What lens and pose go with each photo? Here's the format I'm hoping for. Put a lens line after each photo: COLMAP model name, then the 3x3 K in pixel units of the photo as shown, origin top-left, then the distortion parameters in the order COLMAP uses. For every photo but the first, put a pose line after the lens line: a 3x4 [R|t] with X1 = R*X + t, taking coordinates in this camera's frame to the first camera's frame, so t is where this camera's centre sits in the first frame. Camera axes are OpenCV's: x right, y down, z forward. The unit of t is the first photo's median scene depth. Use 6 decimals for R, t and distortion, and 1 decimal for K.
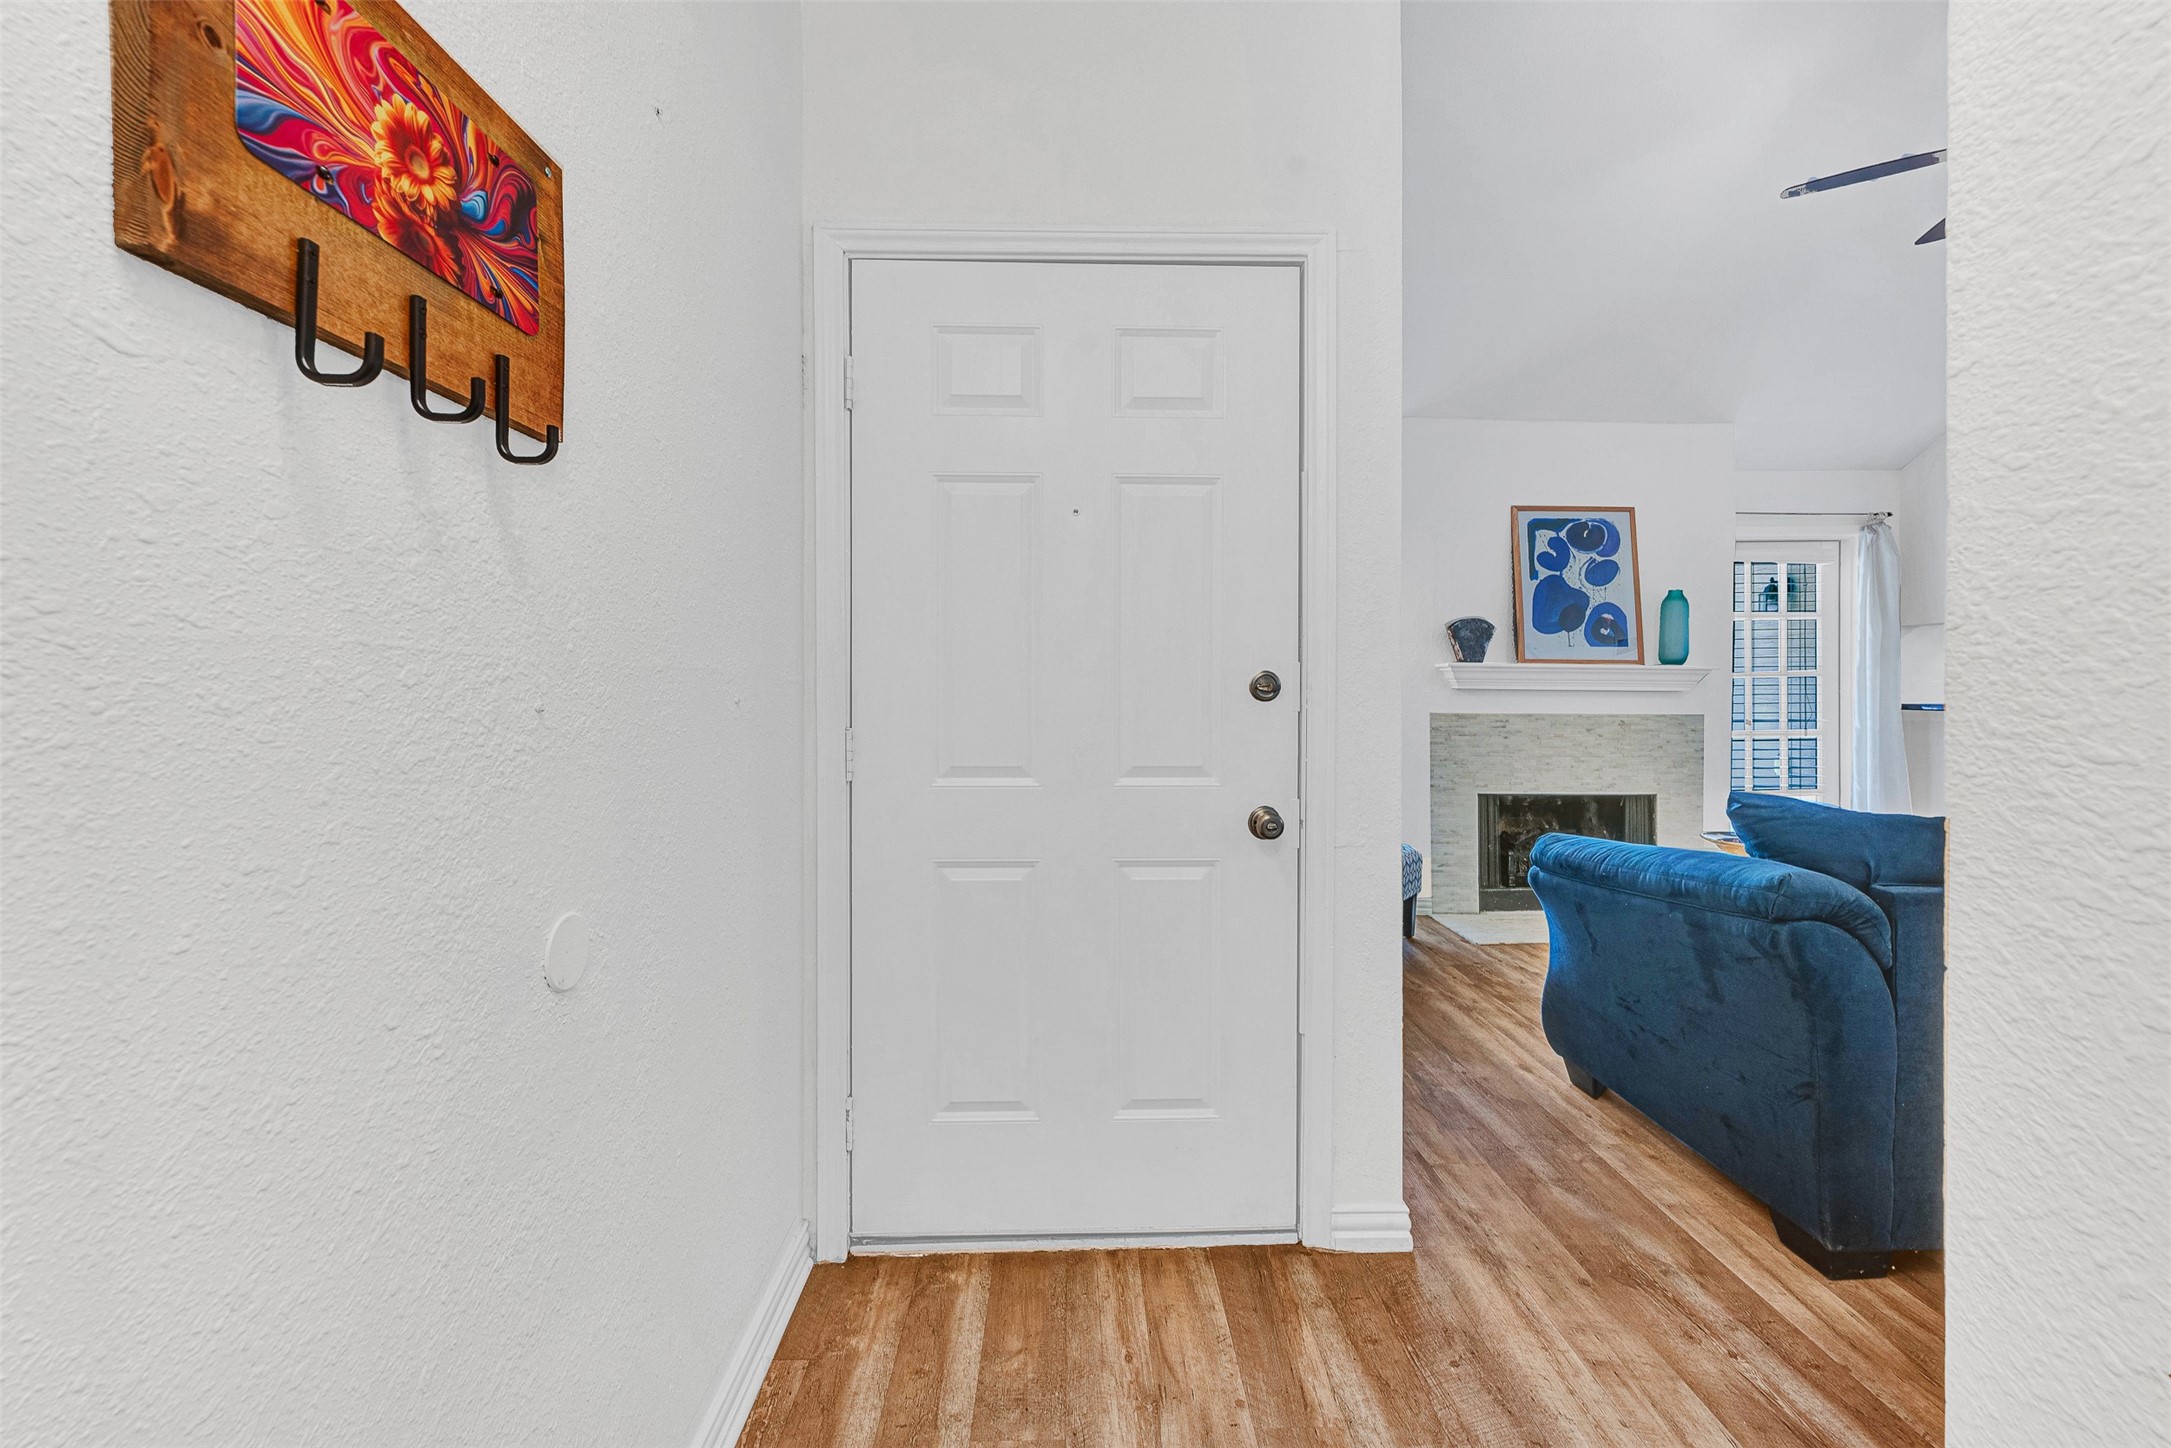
lens RADIAL K [[884.9, 0, 1088.1], [0, 884.9, 694.1], [0, 0, 1]] dist [-0.000032, 0.000329]
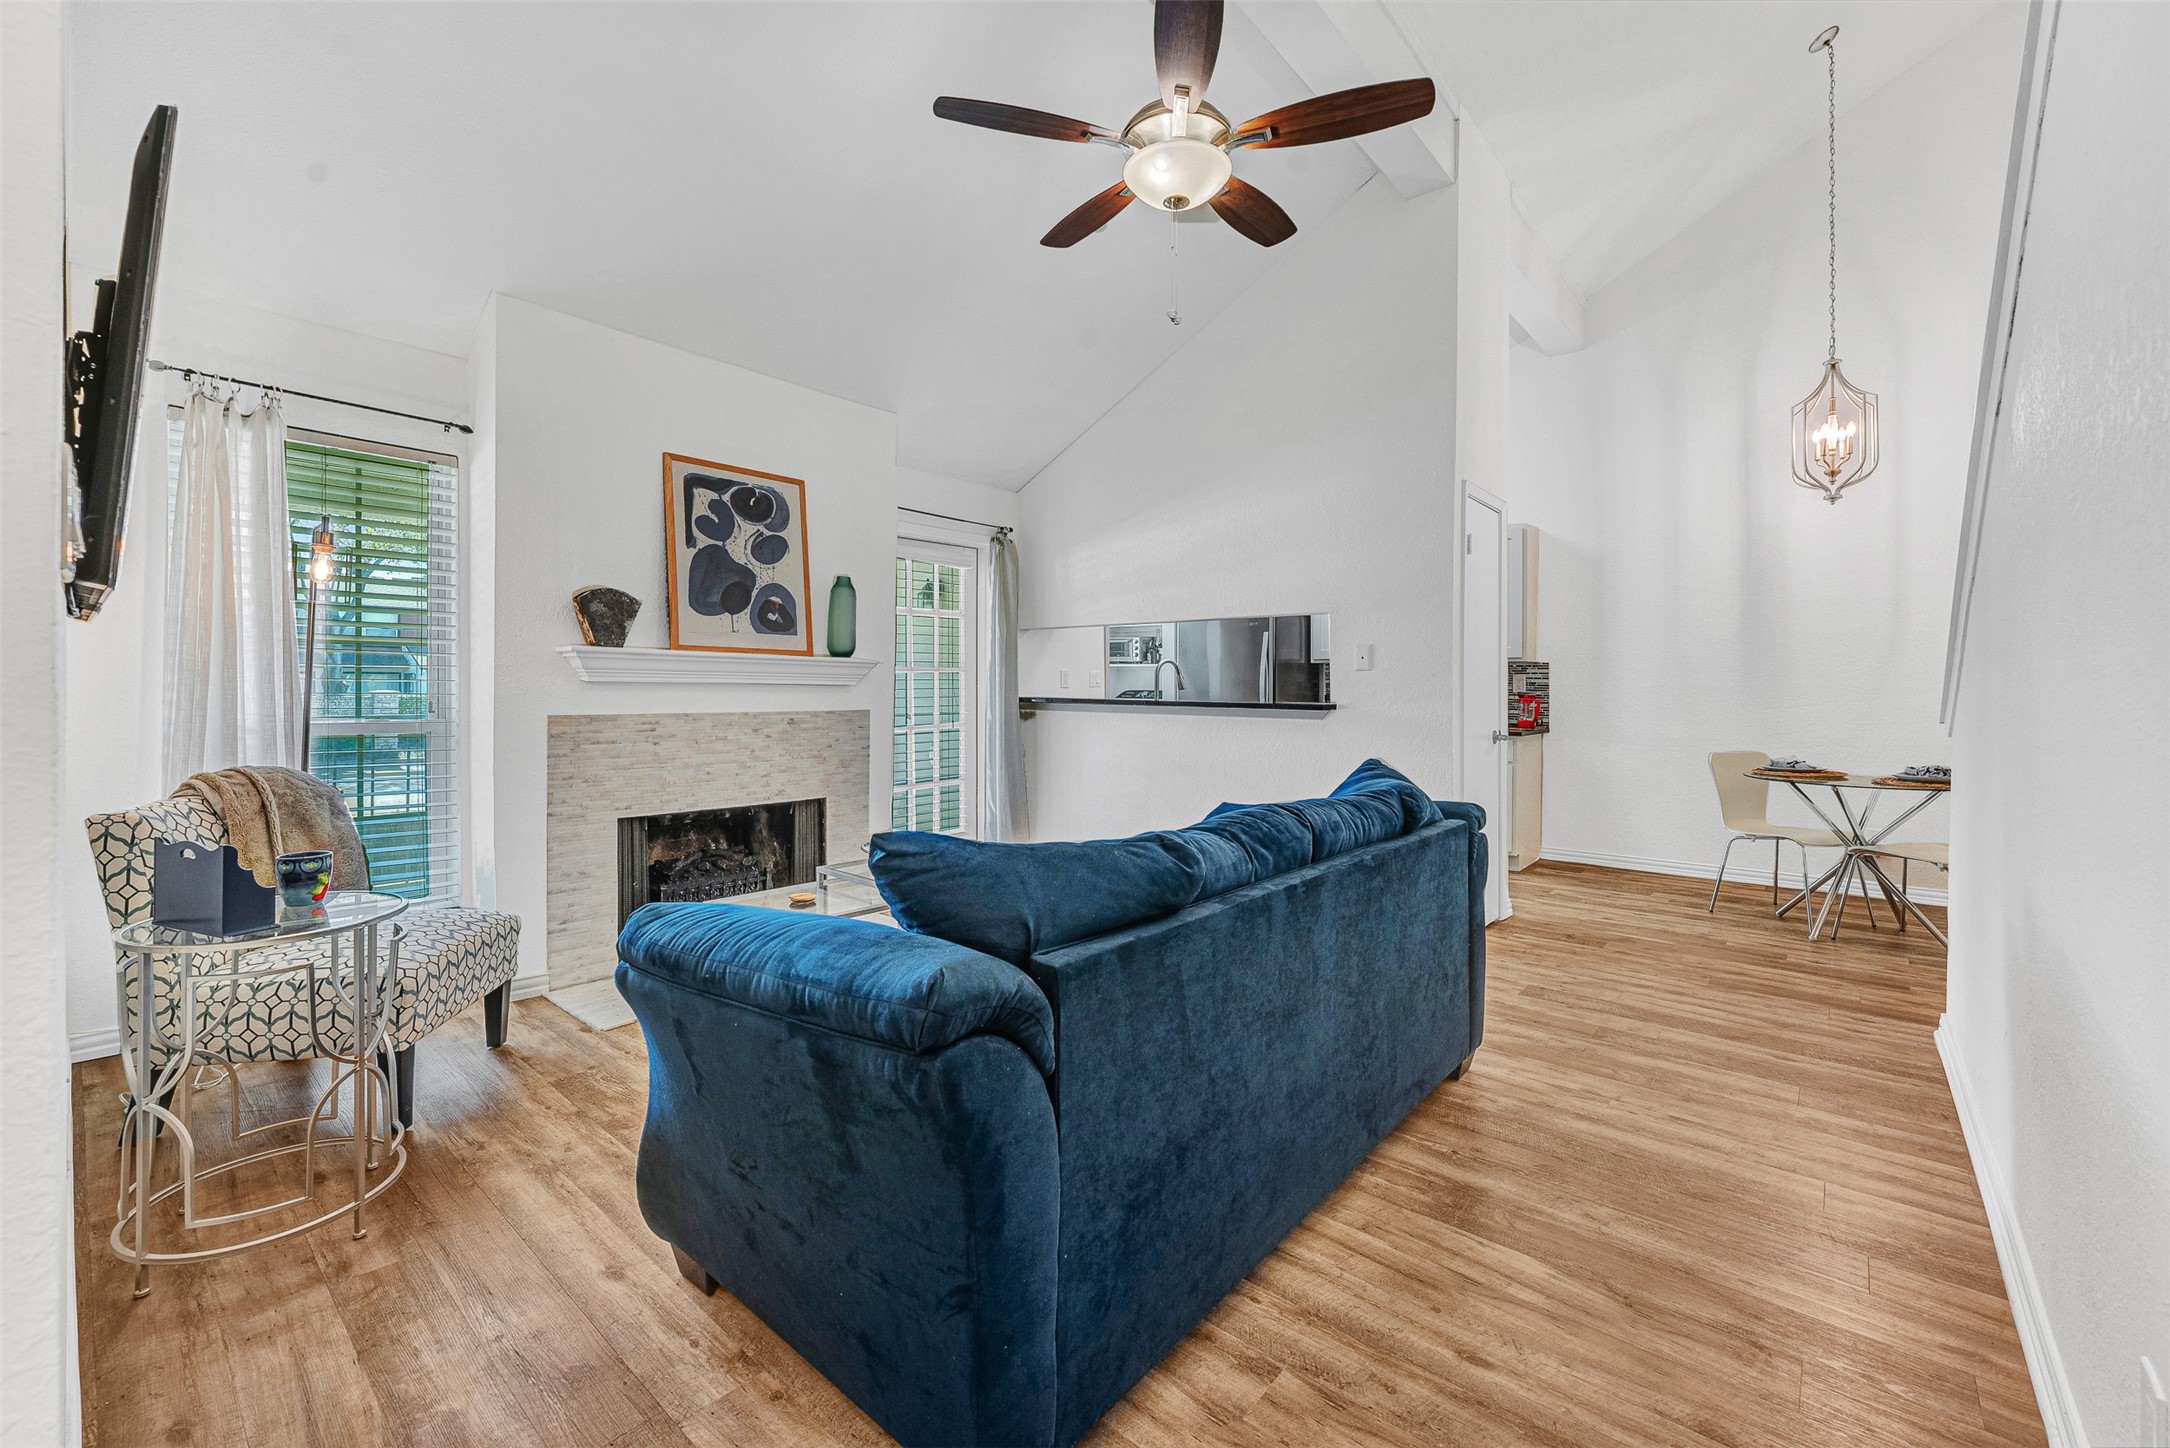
lens RADIAL K [[884.4, 0, 1087.6], [0, 884.4, 694.1], [0, 0, 1]] dist [-0.000032, 0.000329]
pose [[0.671290, -0.004715, 0.741180, 0.146874], [-0.001246, 0.999971, 0.007490, -0.001394], [-0.741194, -0.005952, 0.671265, 0.185791]]
